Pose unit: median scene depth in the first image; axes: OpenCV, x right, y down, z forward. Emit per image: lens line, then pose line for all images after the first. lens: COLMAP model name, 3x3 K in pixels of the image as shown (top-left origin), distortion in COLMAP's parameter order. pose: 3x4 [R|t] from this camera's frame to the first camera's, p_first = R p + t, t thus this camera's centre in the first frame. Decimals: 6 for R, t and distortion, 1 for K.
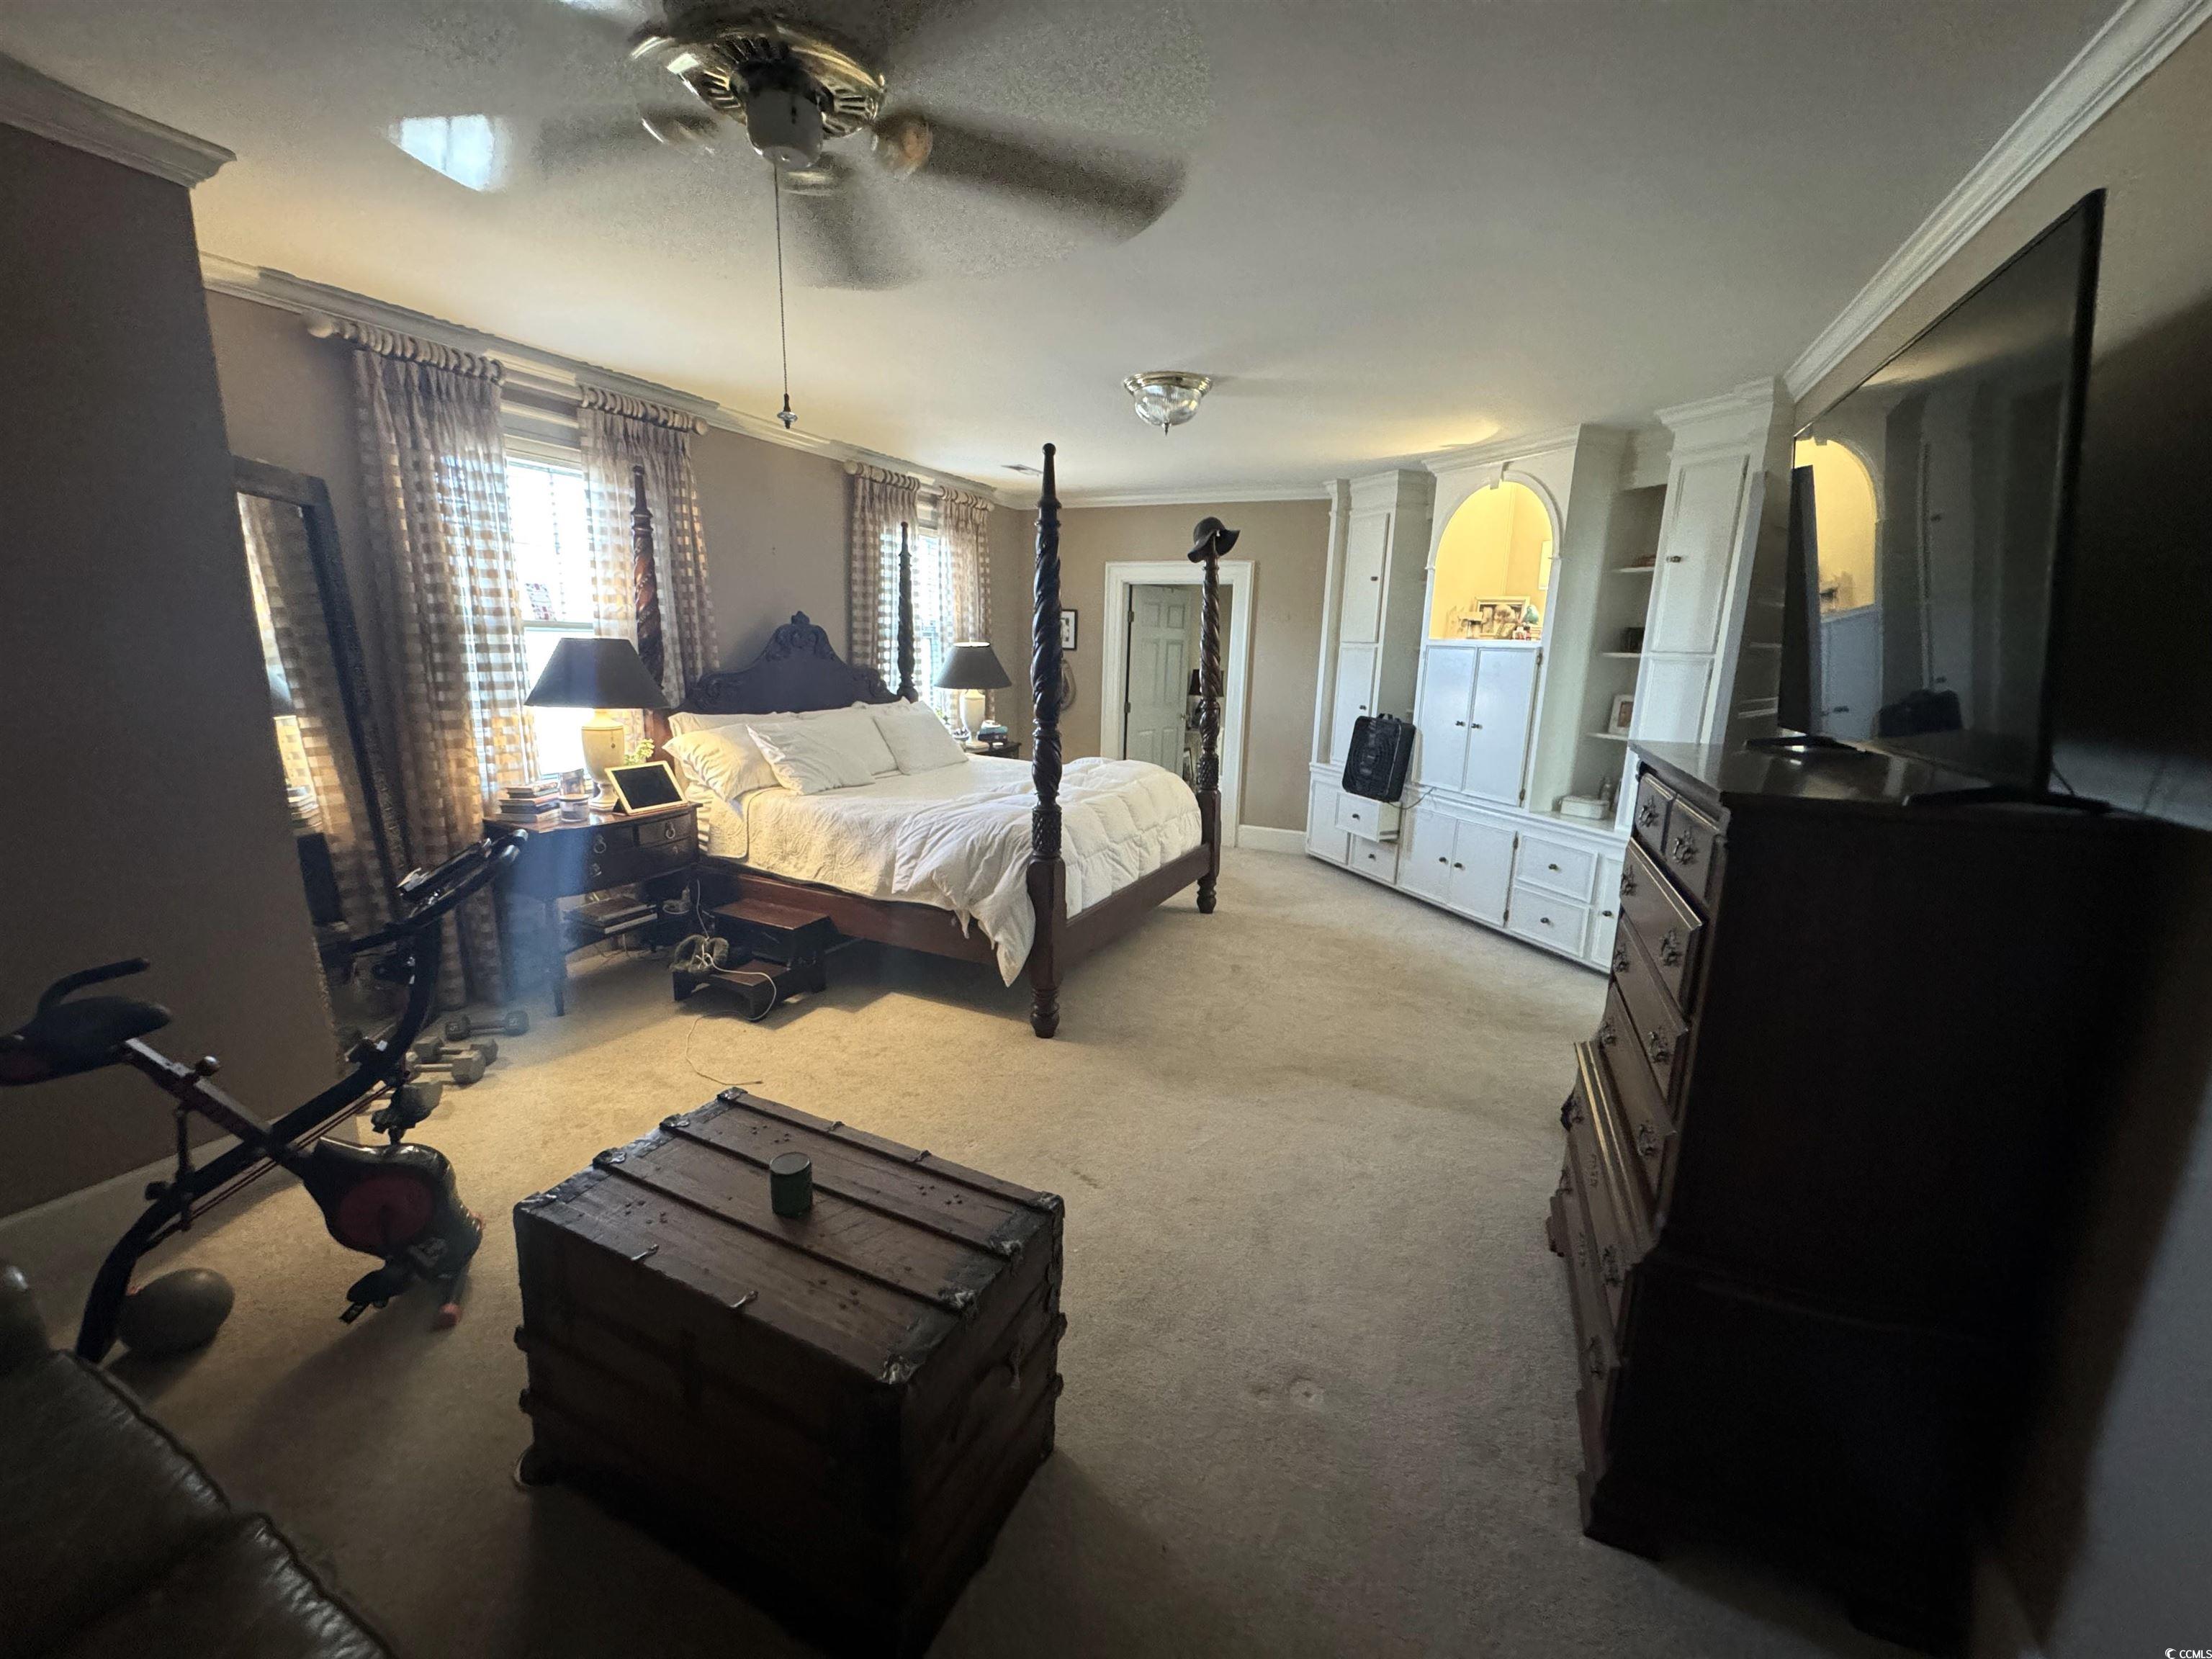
lens RADIAL K [[884.3, 0, 1106.9], [0, 884.3, 827.7], [0, 0, 1]] dist [-0.002919, 0.000388]
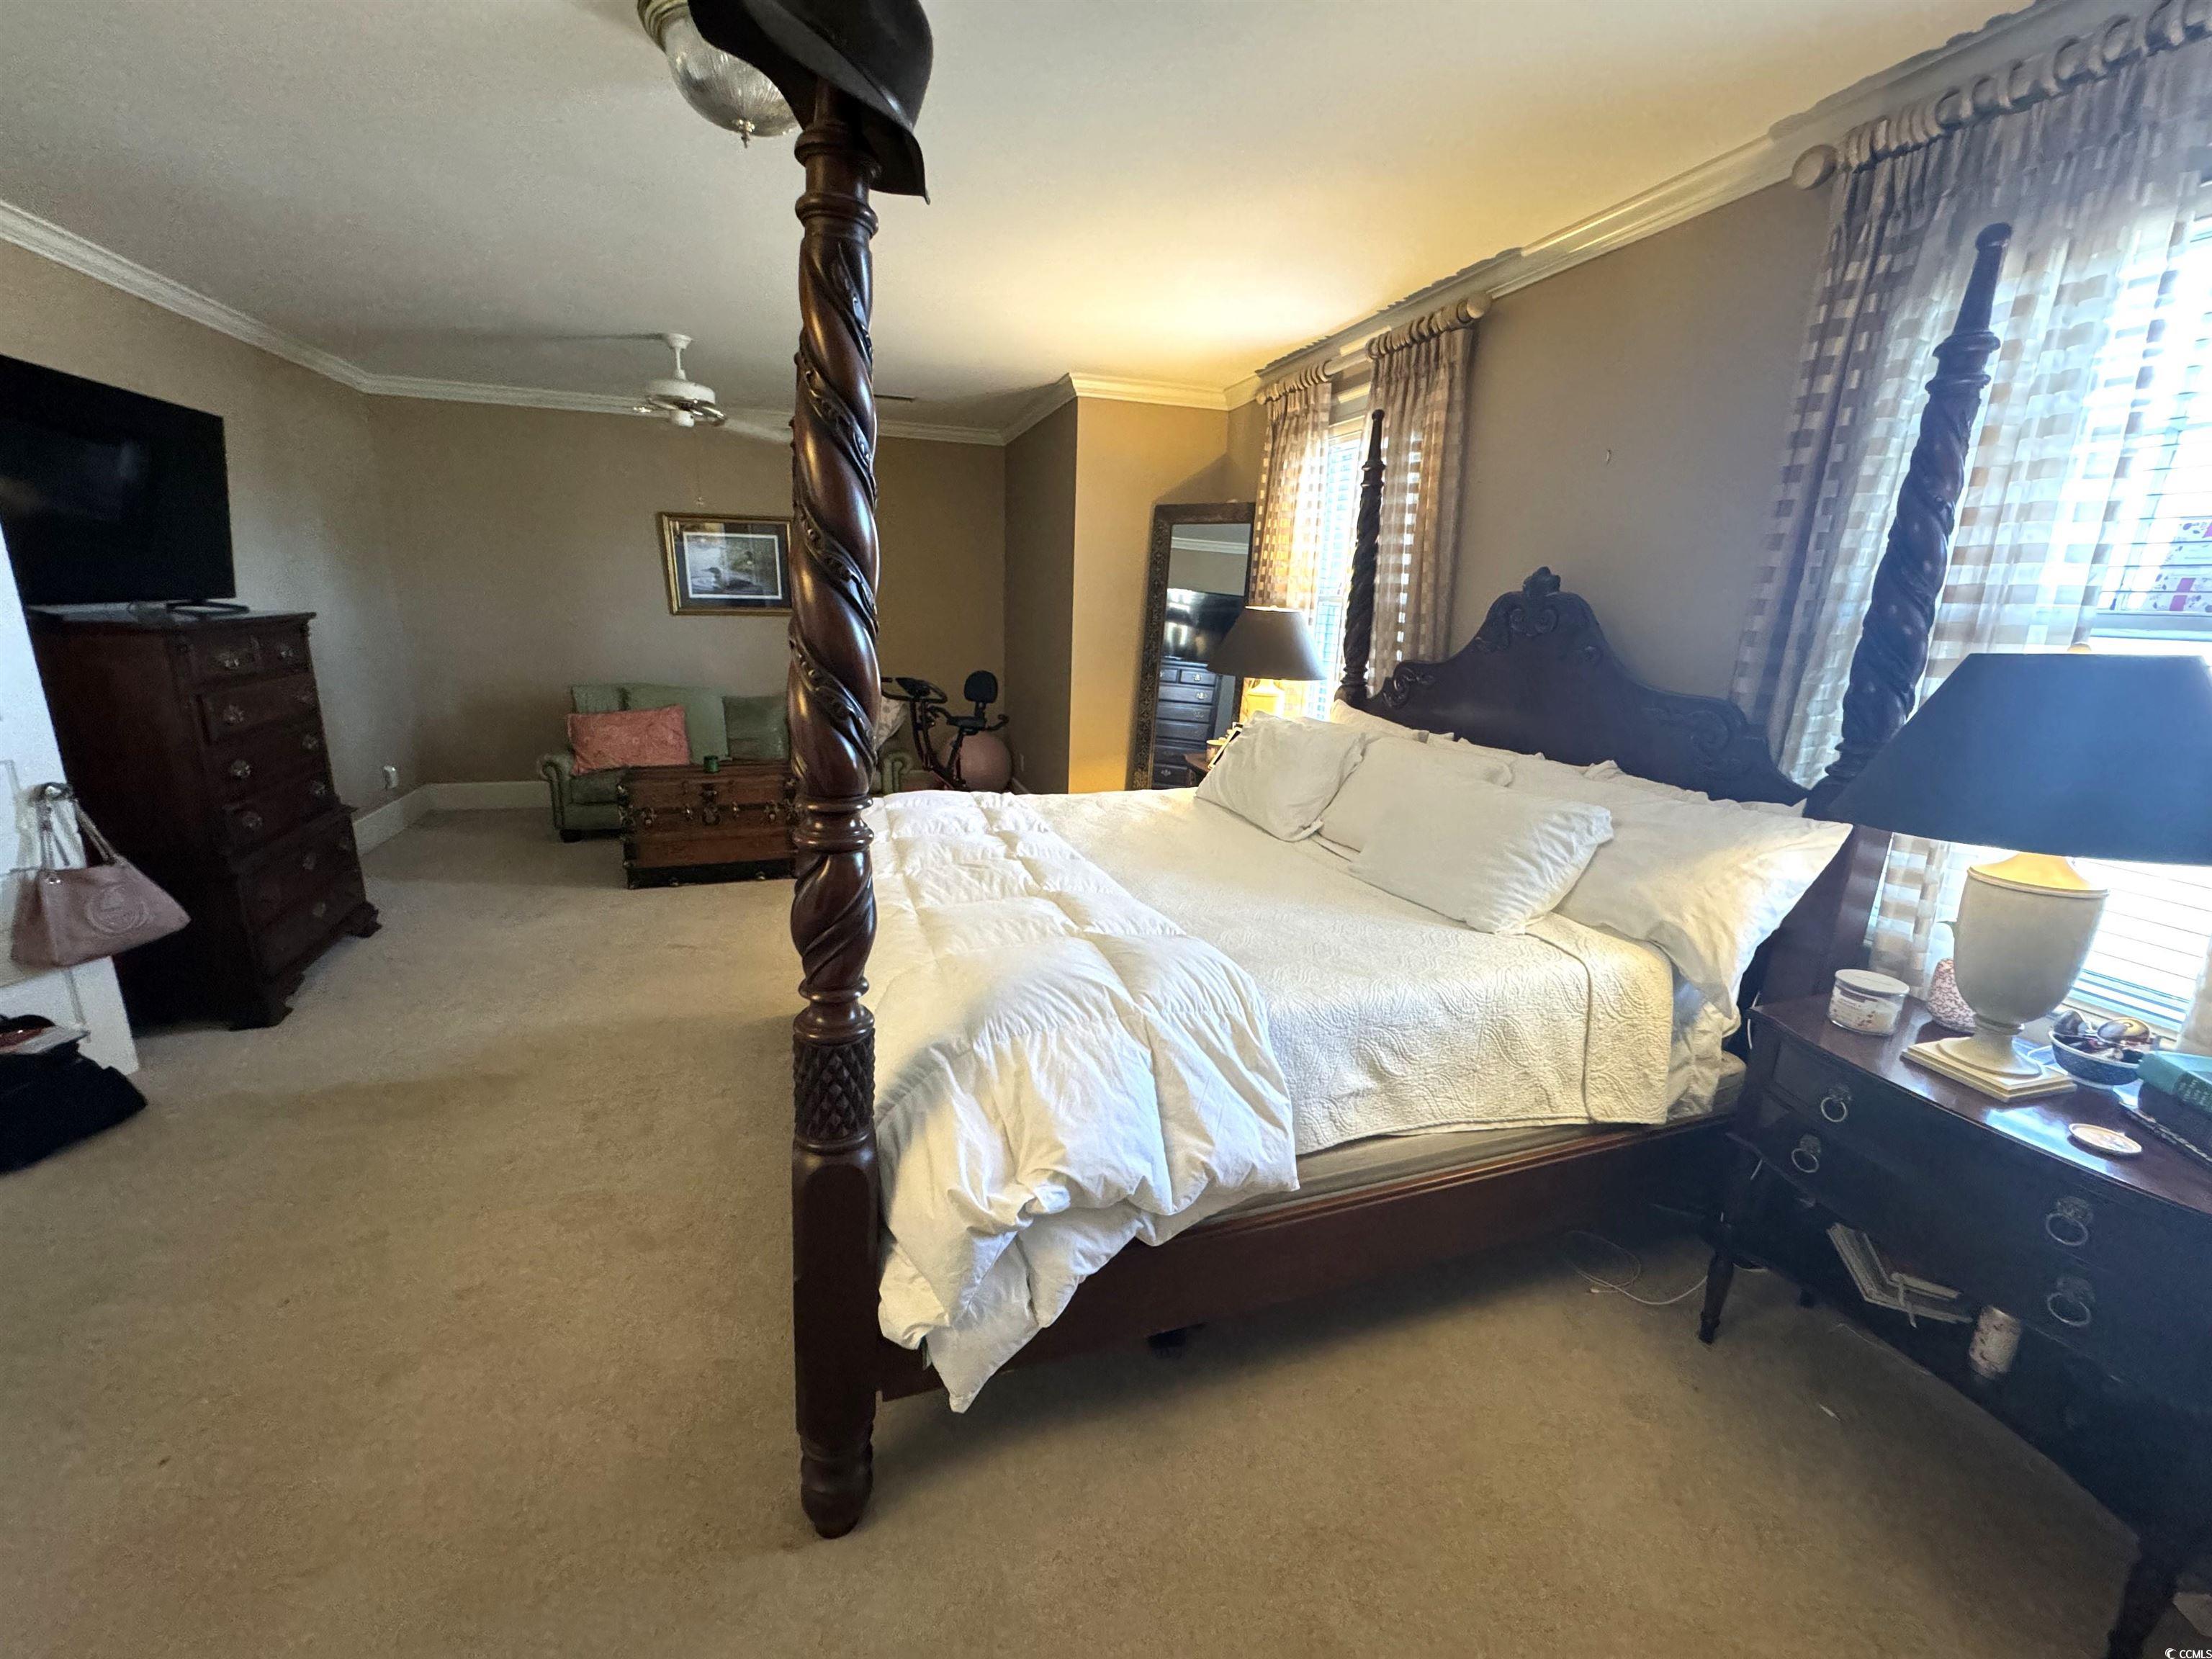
lens RADIAL K [[874.2, 0, 1106.0], [0, 874.2, 829.5], [0, 0, 1]] dist [-0.000686, -0.000156]
pose [[-0.721750, 0.118896, -0.681866, 0.198614], [-0.208331, 0.902136, 0.377821, -0.213842], [0.660057, 0.414746, -0.626347, 1.059964]]
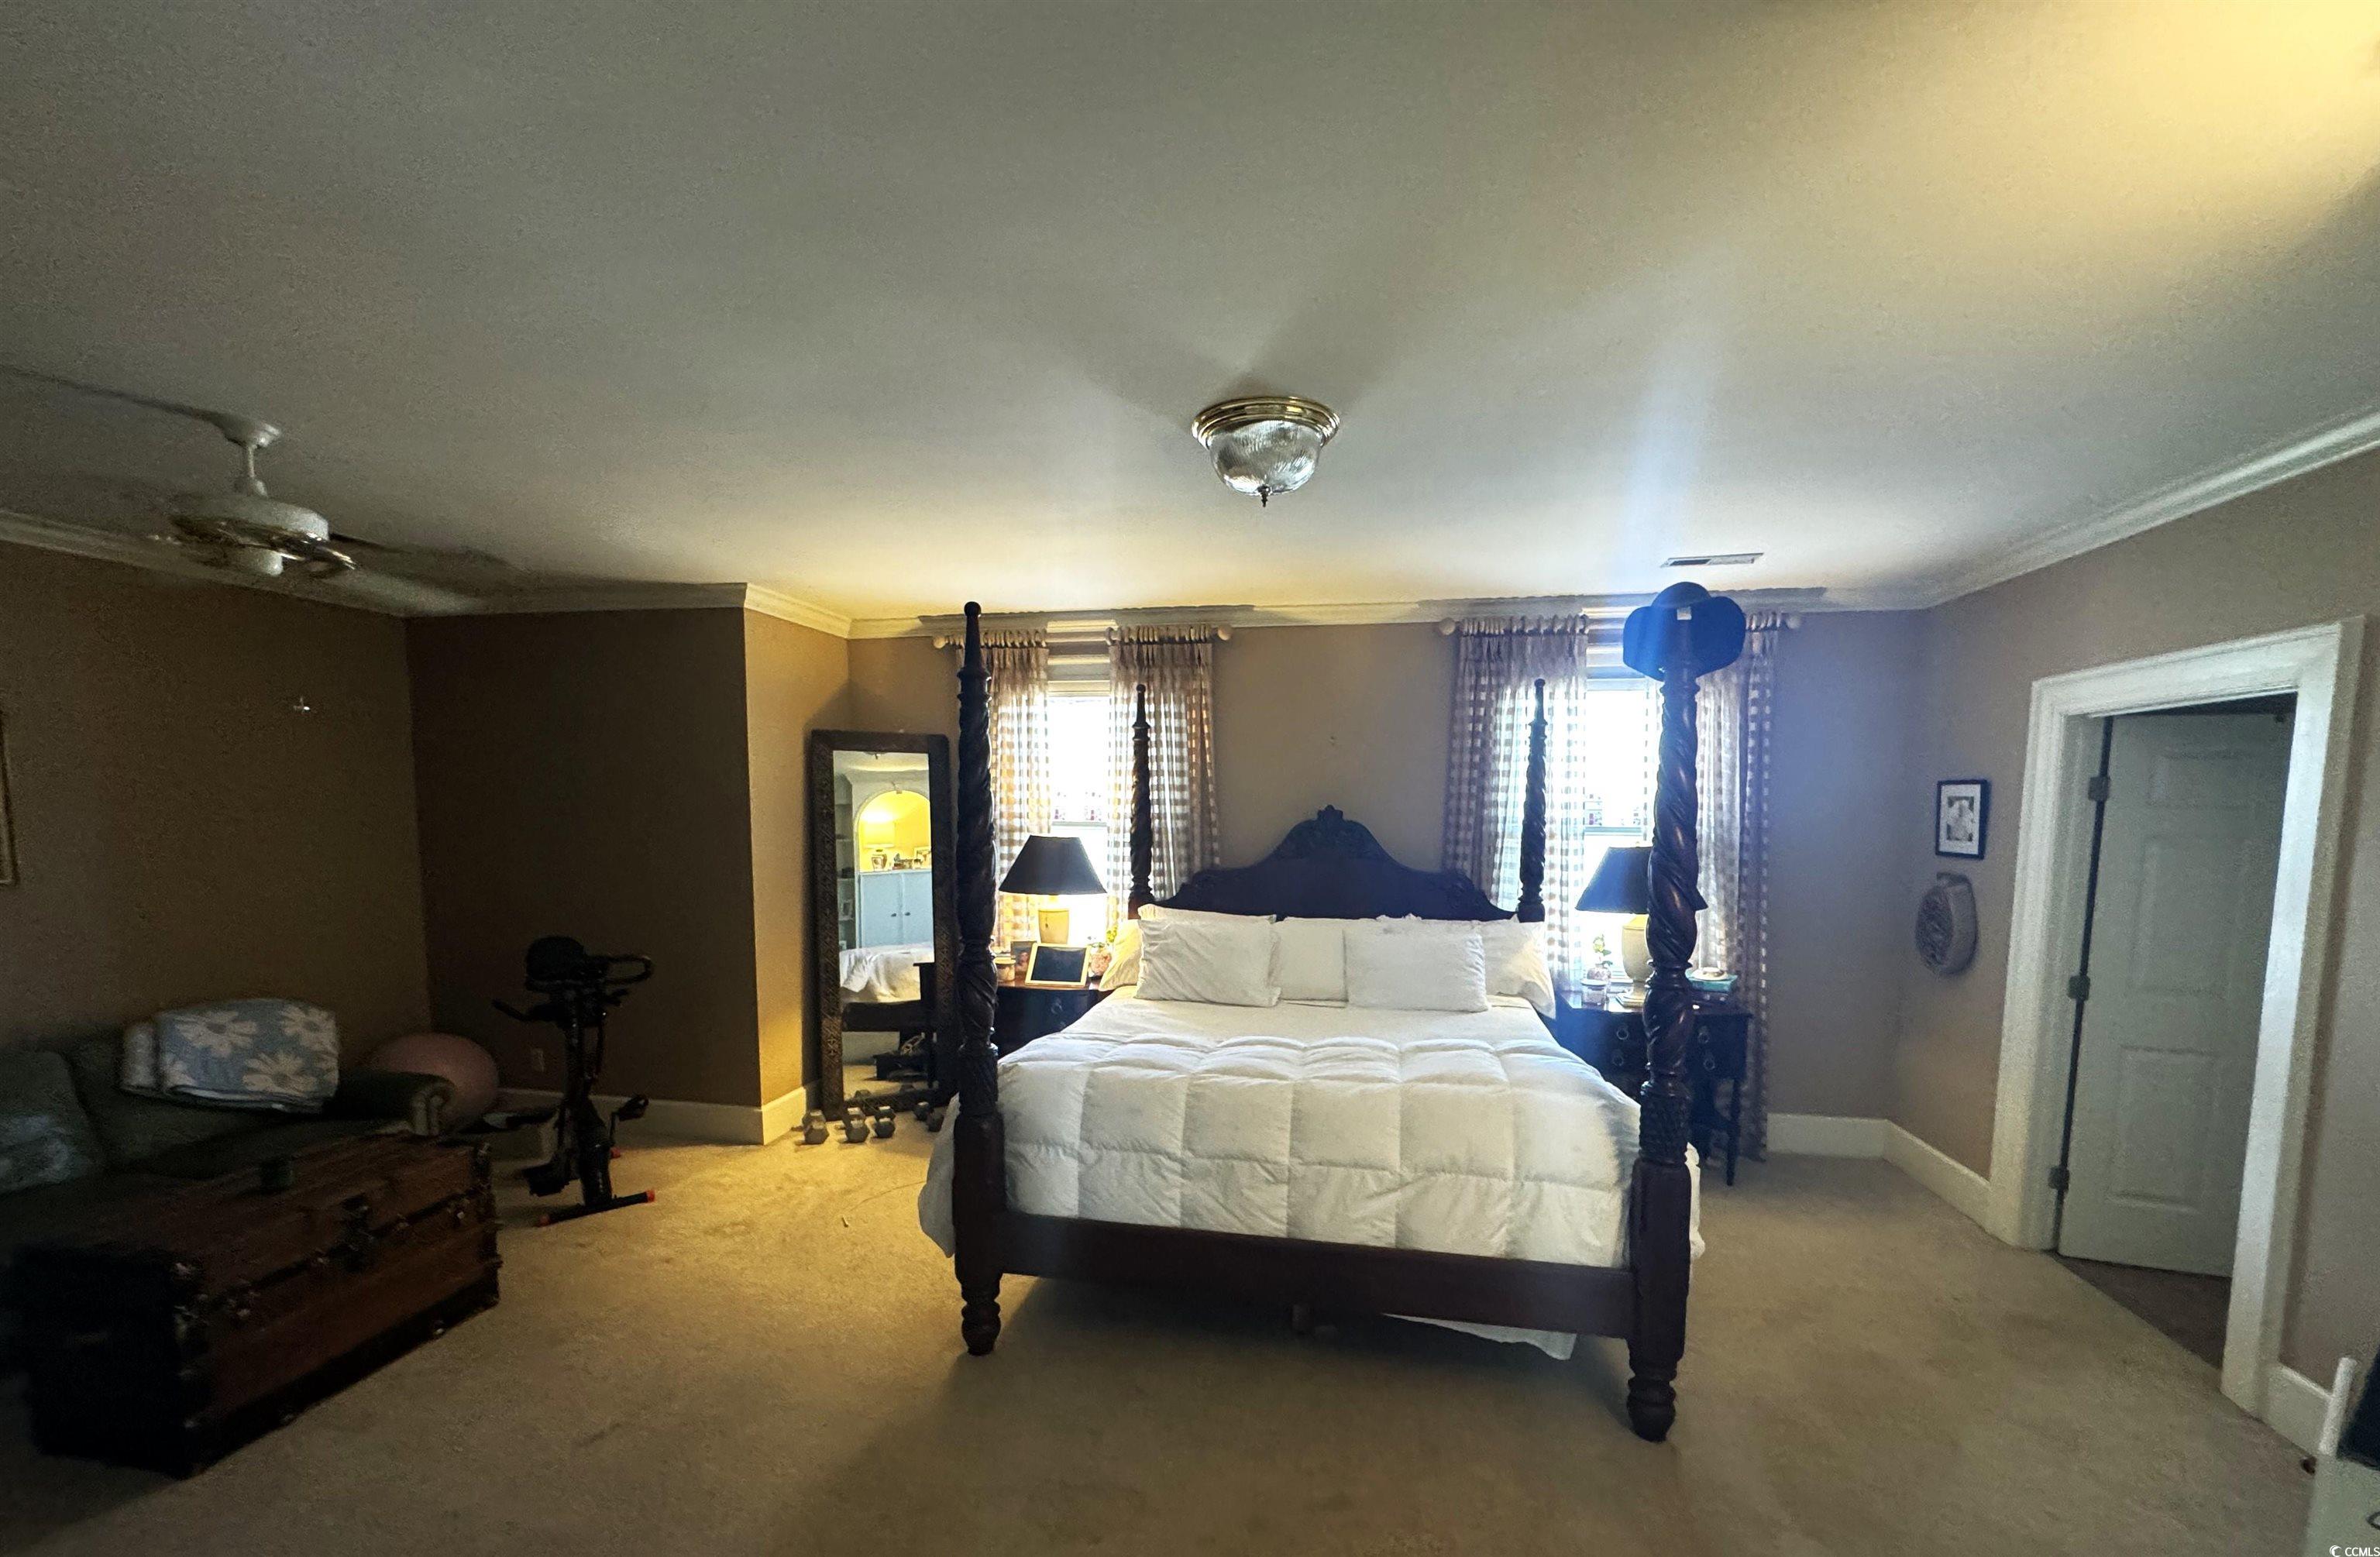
lens RADIAL K [[943.3, 0, 1192.5], [0, 943.3, 903.9], [0, 0, 1]] dist [-0.001245, -0.000169]
pose [[0.249543, 0.061103, -0.966434, 0.458485], [-0.206879, 0.978330, 0.008437, -0.112037], [0.946007, 0.197830, 0.256776, 0.564123]]
